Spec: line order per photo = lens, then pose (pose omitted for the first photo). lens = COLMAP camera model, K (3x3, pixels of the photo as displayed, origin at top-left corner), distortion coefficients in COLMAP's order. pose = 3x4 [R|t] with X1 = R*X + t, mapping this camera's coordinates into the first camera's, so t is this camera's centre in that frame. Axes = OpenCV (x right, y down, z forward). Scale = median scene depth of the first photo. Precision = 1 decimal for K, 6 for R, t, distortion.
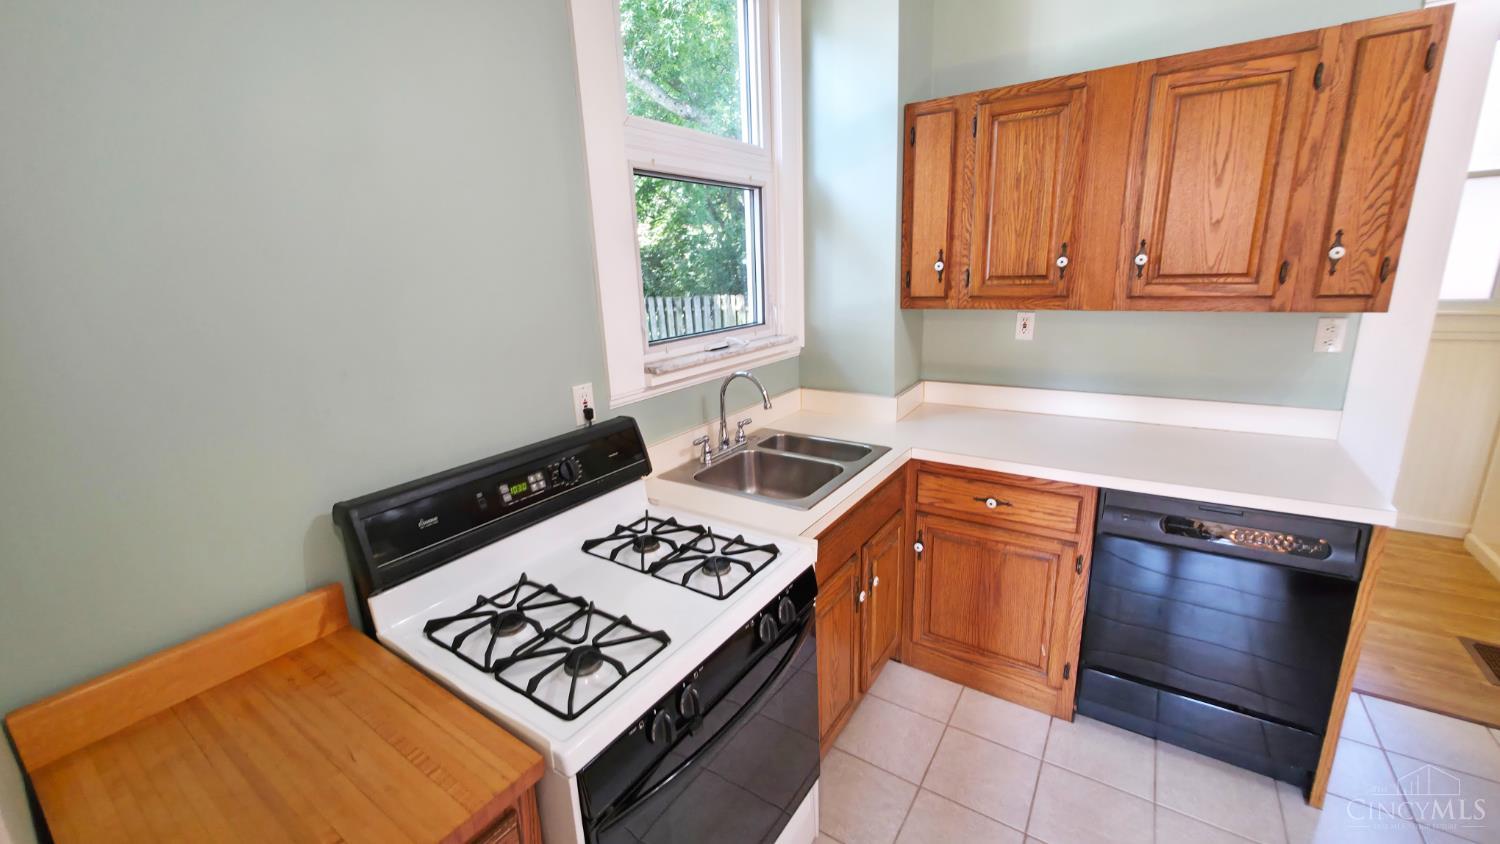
lens RADIAL K [[596.3, 0, 743.8], [0, 596.3, 411.9], [0, 0, 1]] dist [-0.000672, 0.000089]
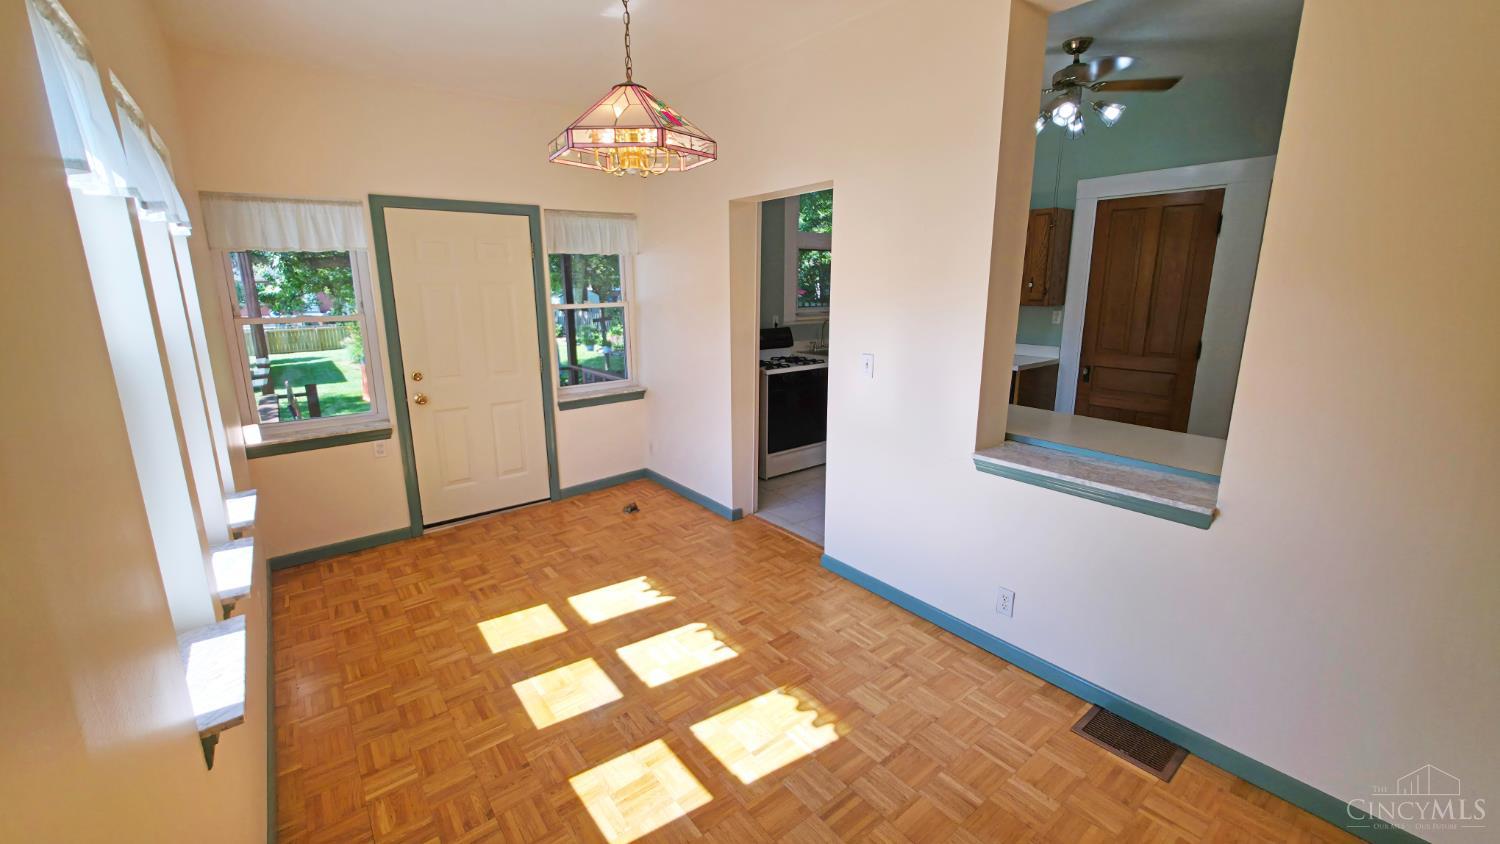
lens RADIAL K [[596.3, 0, 743.8], [0, 596.3, 411.9], [0, 0, 1]] dist [-0.000672, 0.000089]
pose [[0.949609, 0.103394, -0.295892, 0.452897], [-0.106852, 0.994265, 0.004504, 0.372720], [0.294661, 0.027340, 0.955211, -1.667045]]
